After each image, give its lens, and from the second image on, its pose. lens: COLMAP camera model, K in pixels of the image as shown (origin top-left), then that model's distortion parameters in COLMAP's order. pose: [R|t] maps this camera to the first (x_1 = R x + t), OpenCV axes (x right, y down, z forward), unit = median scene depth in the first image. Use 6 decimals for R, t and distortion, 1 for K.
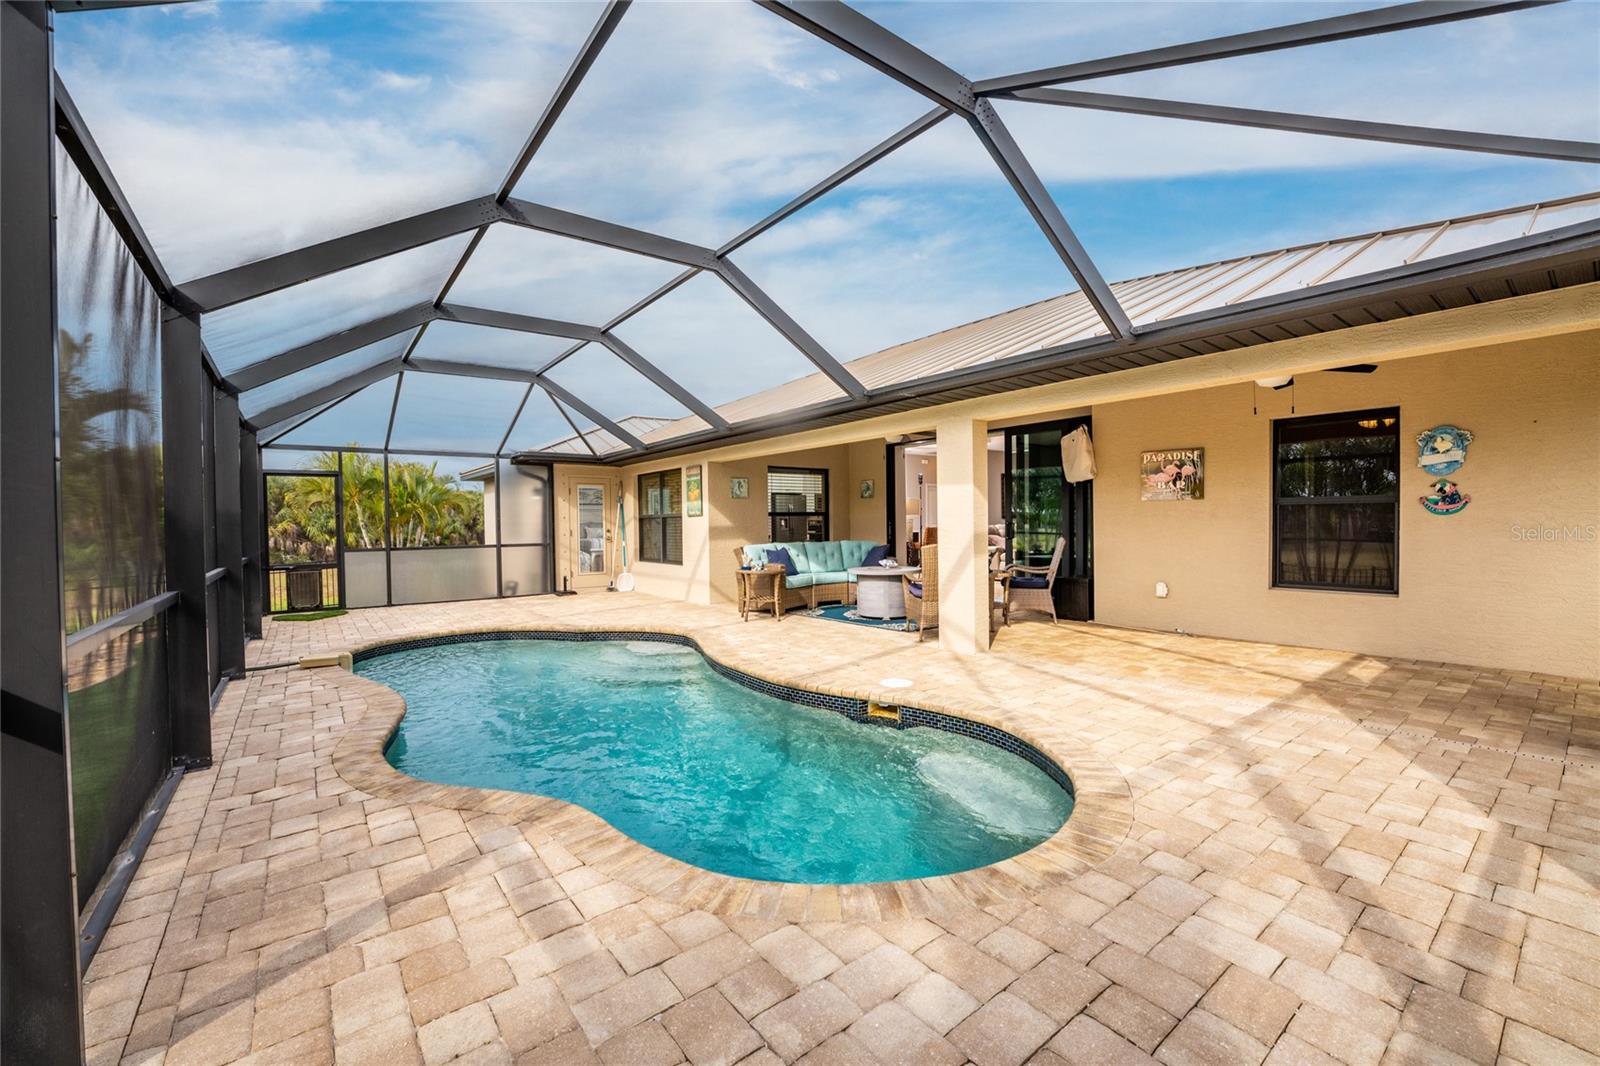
lens RADIAL K [[646.2, 0, 818.7], [0, 646.2, 526.4], [0, 0, 1]] dist [-0.002715, -0.000314]
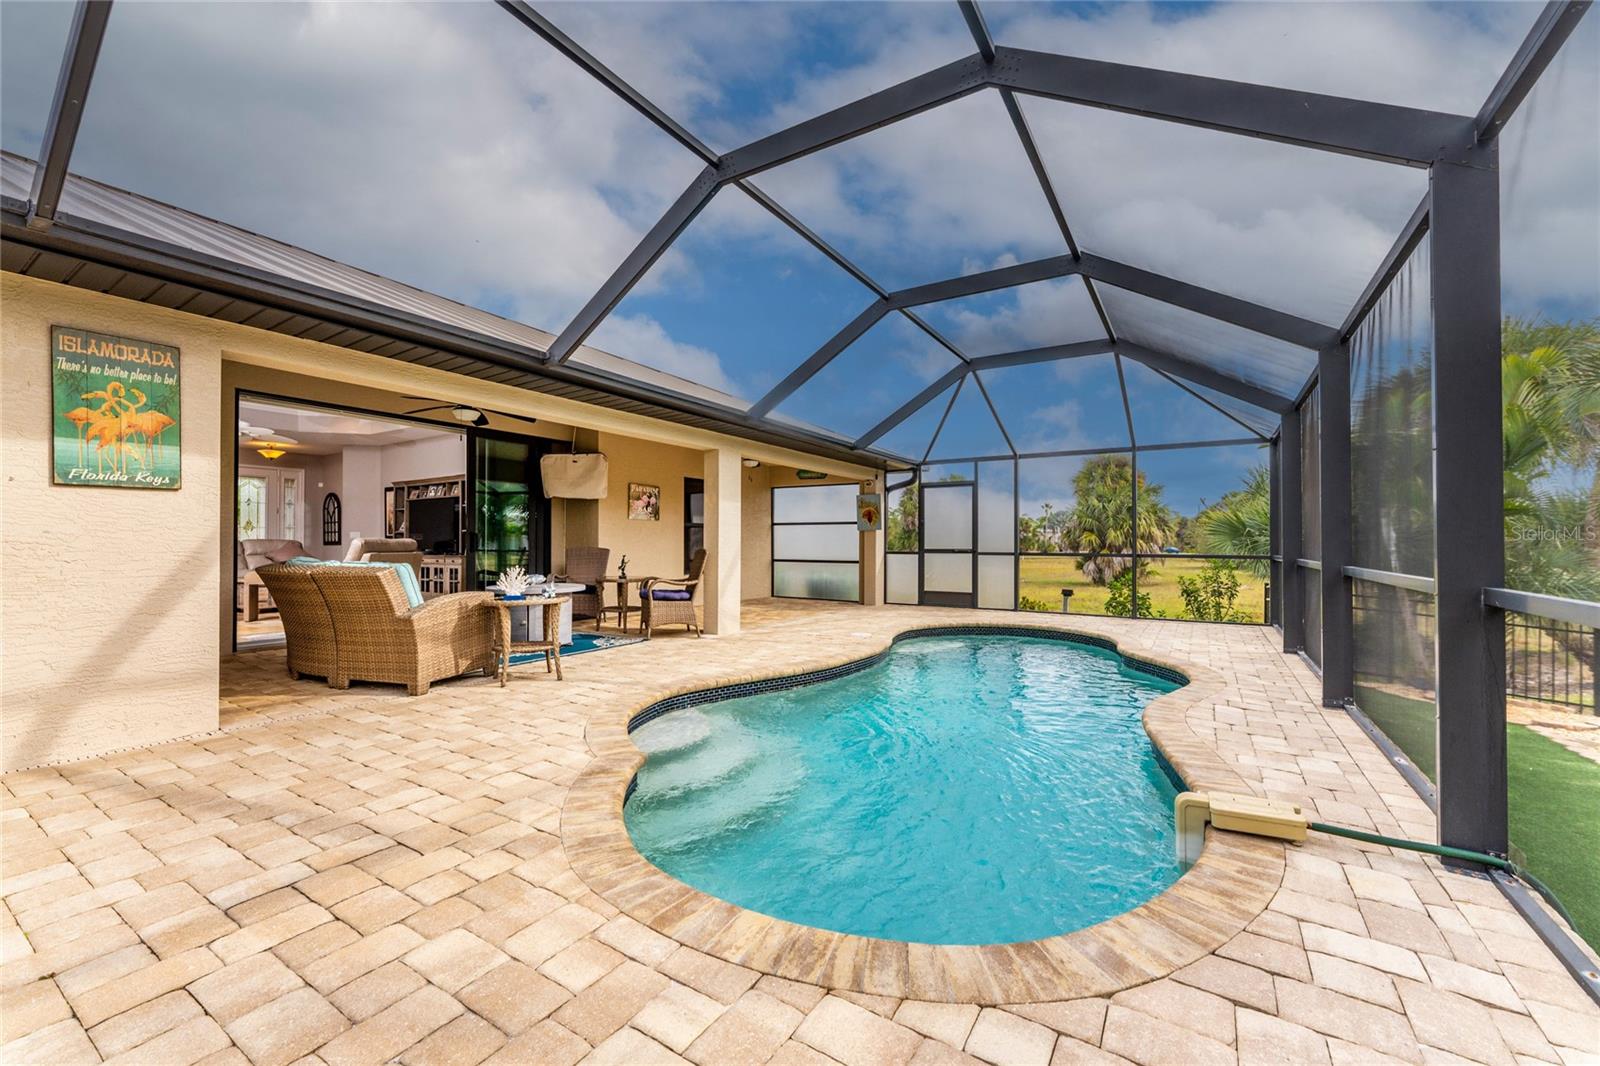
lens RADIAL K [[641.2, 0, 794.8], [0, 641.2, 539.0], [0, 0, 1]] dist [0.000723, -0.000044]
pose [[-0.326065, 0.018398, 0.945168, -0.710571], [0.008528, 0.999827, -0.016520, 0.021241], [-0.945309, 0.002673, -0.326166, 0.915231]]
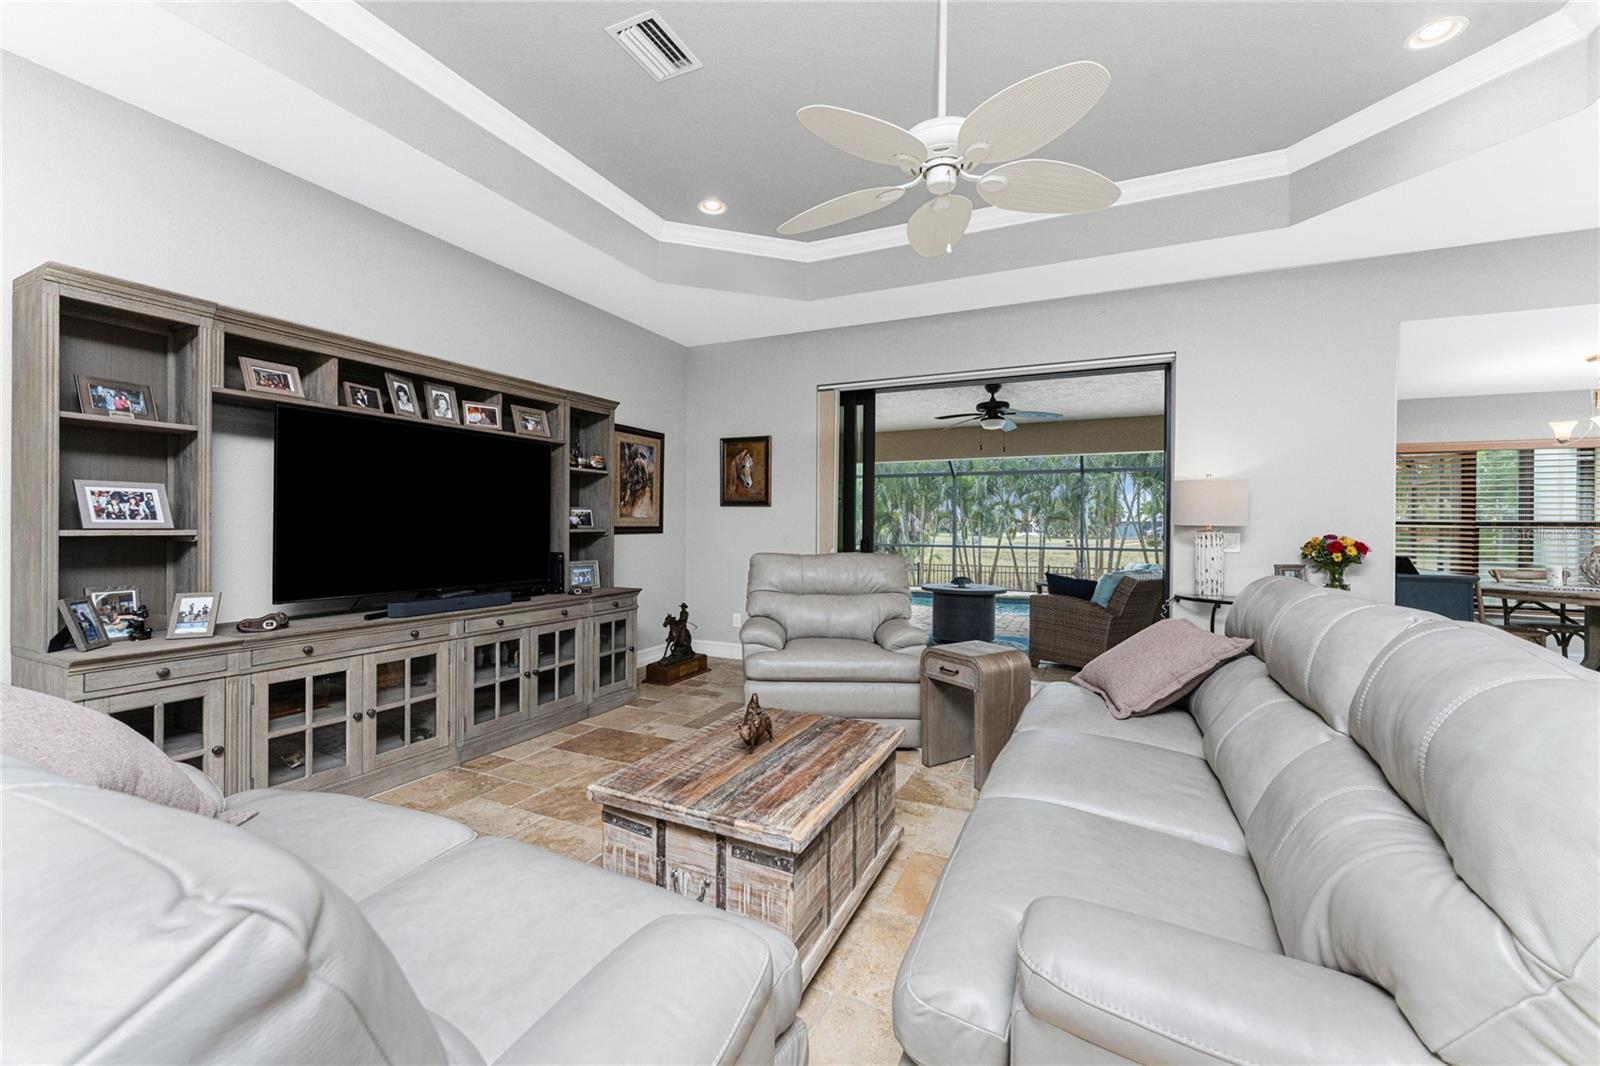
lens RADIAL K [[647.6, 0, 792.0], [0, 647.6, 527.1], [0, 0, 1]] dist [0.000906, -0.000511]
pose [[-0.896324, 0.008157, -0.443325, 0.639441], [0.001013, 0.999866, 0.016348, -0.031293], [0.443399, 0.014204, -0.896212, 1.581442]]
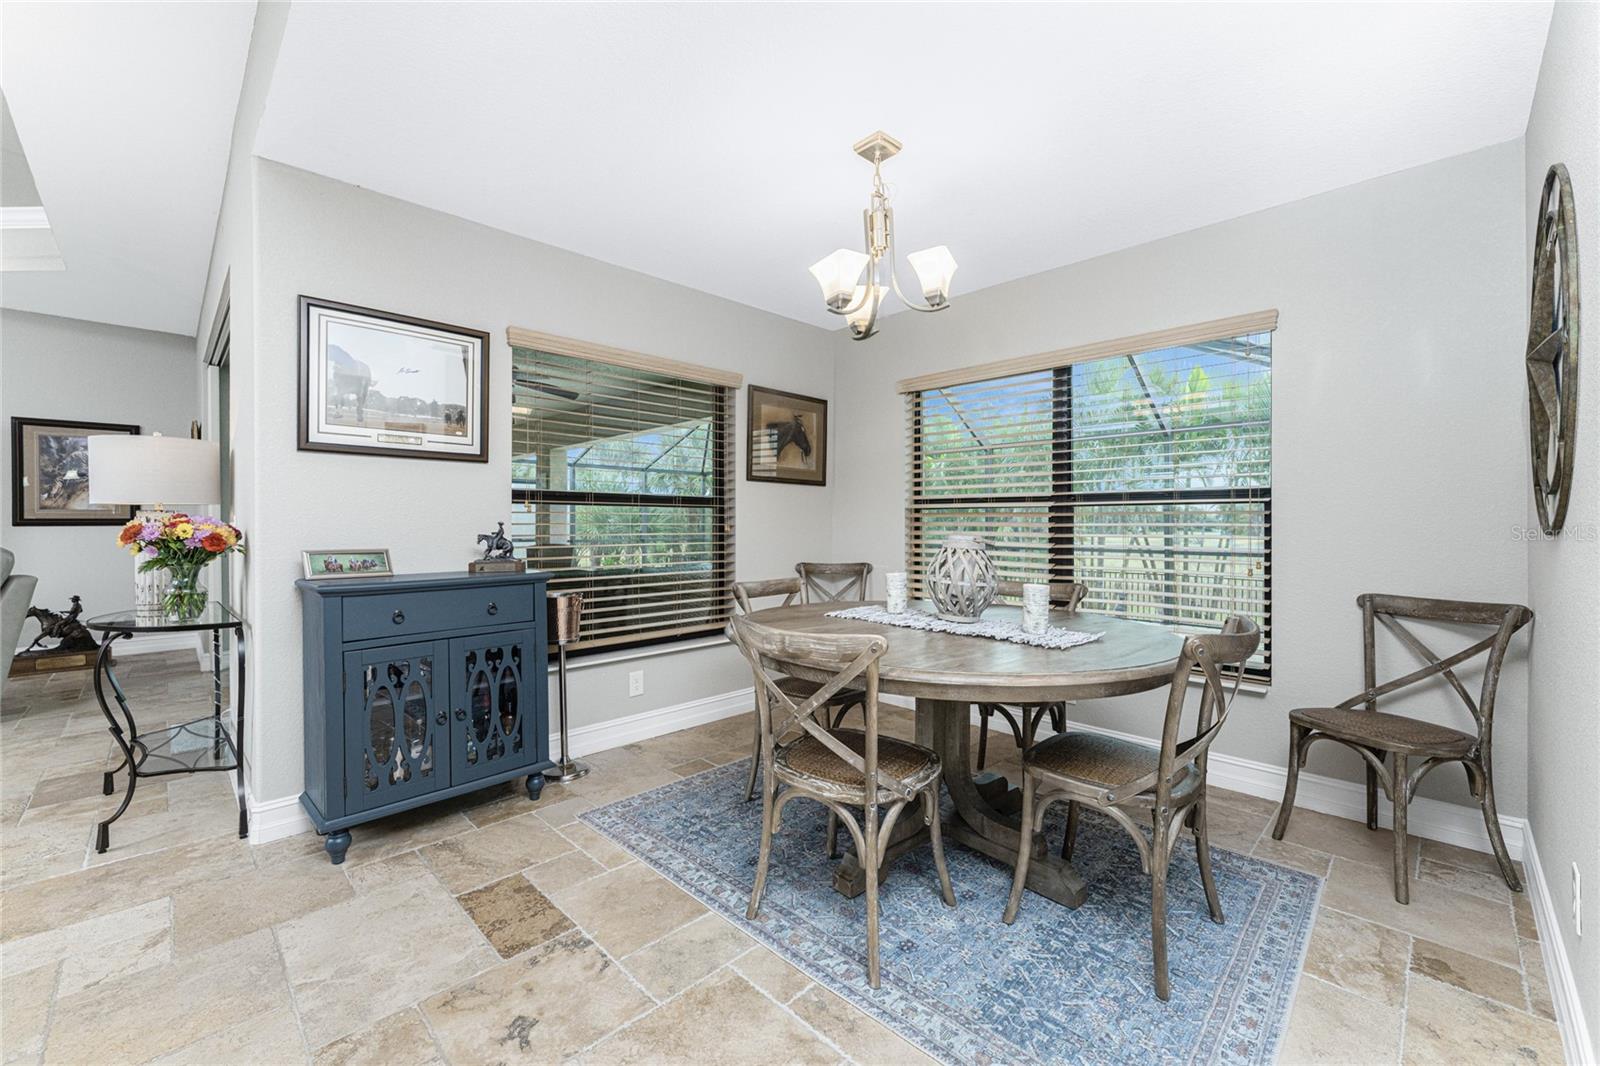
lens RADIAL K [[647.6, 0, 792.0], [0, 647.6, 527.1], [0, 0, 1]] dist [0.000906, -0.000511]
pose [[-0.994210, 0.014964, -0.106405, -0.067724], [0.013448, 0.999798, 0.014951, -0.015191], [0.106607, 0.013434, -0.994210, 1.649198]]
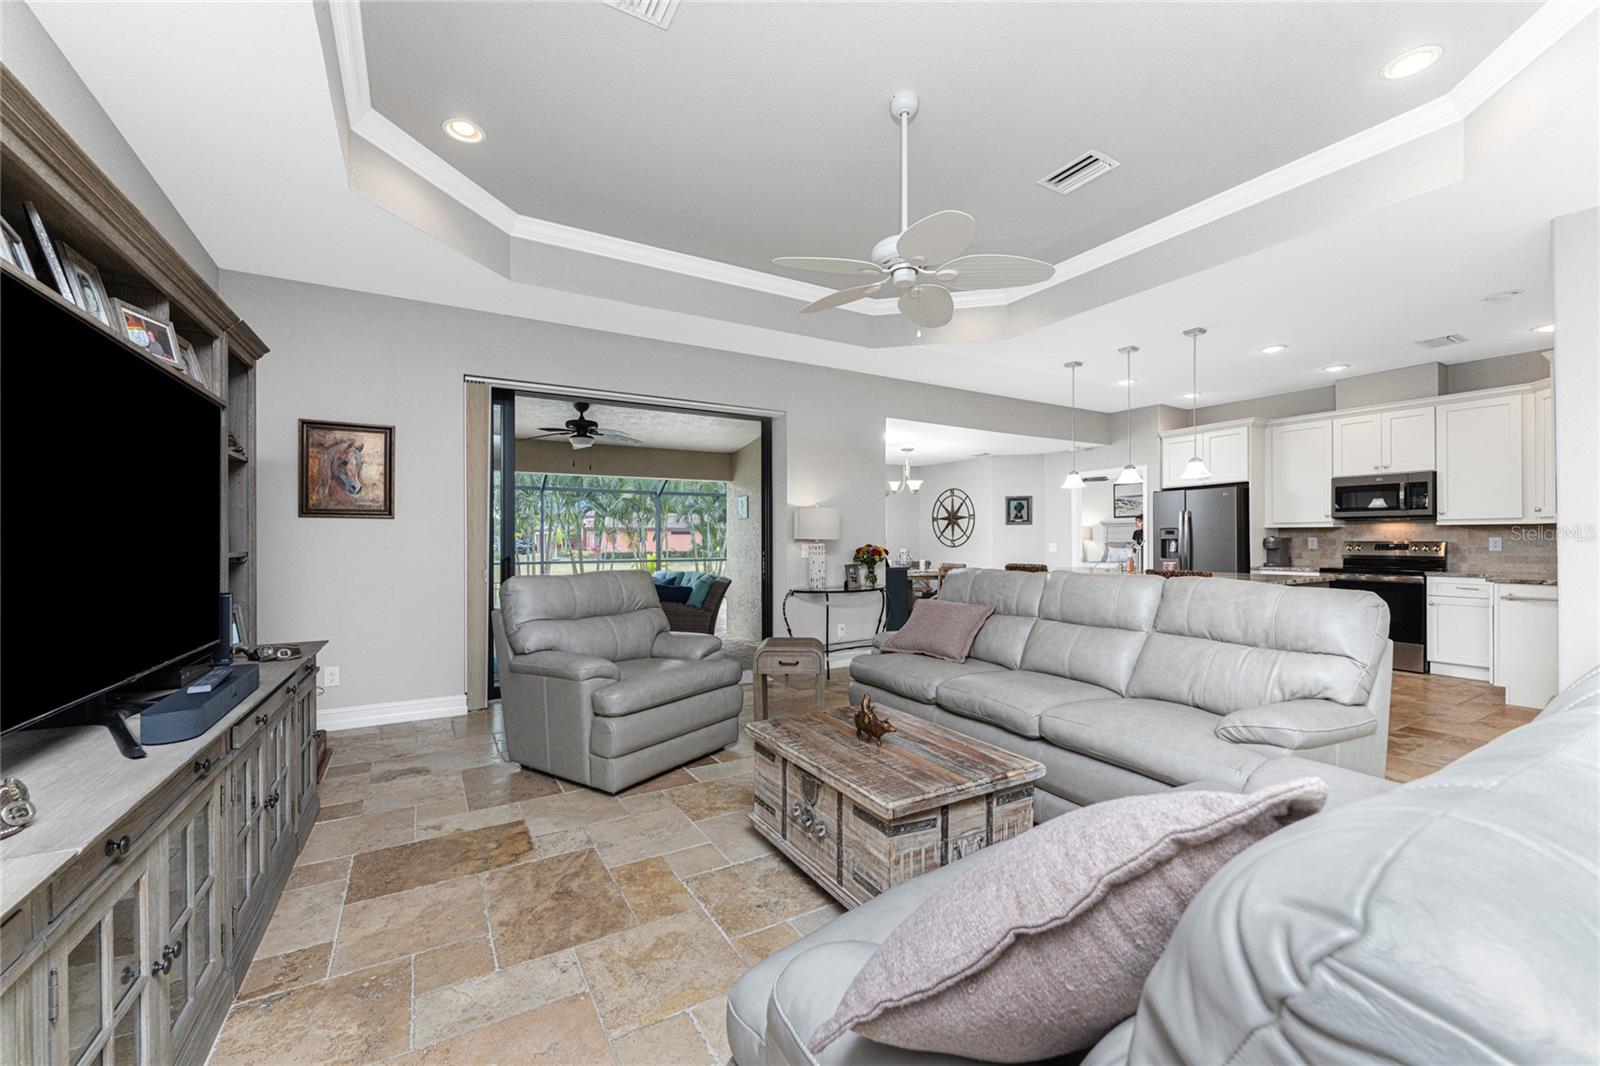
lens RADIAL K [[637.2, 0, 791.6], [0, 637.2, 540.6], [0, 0, 1]] dist [0.001707, 0.000027]
pose [[-0.138228, 0.012474, -0.990322, 0.801249], [-0.002820, 0.999912, 0.012989, -0.031675], [0.990396, 0.004588, -0.138181, 1.376008]]
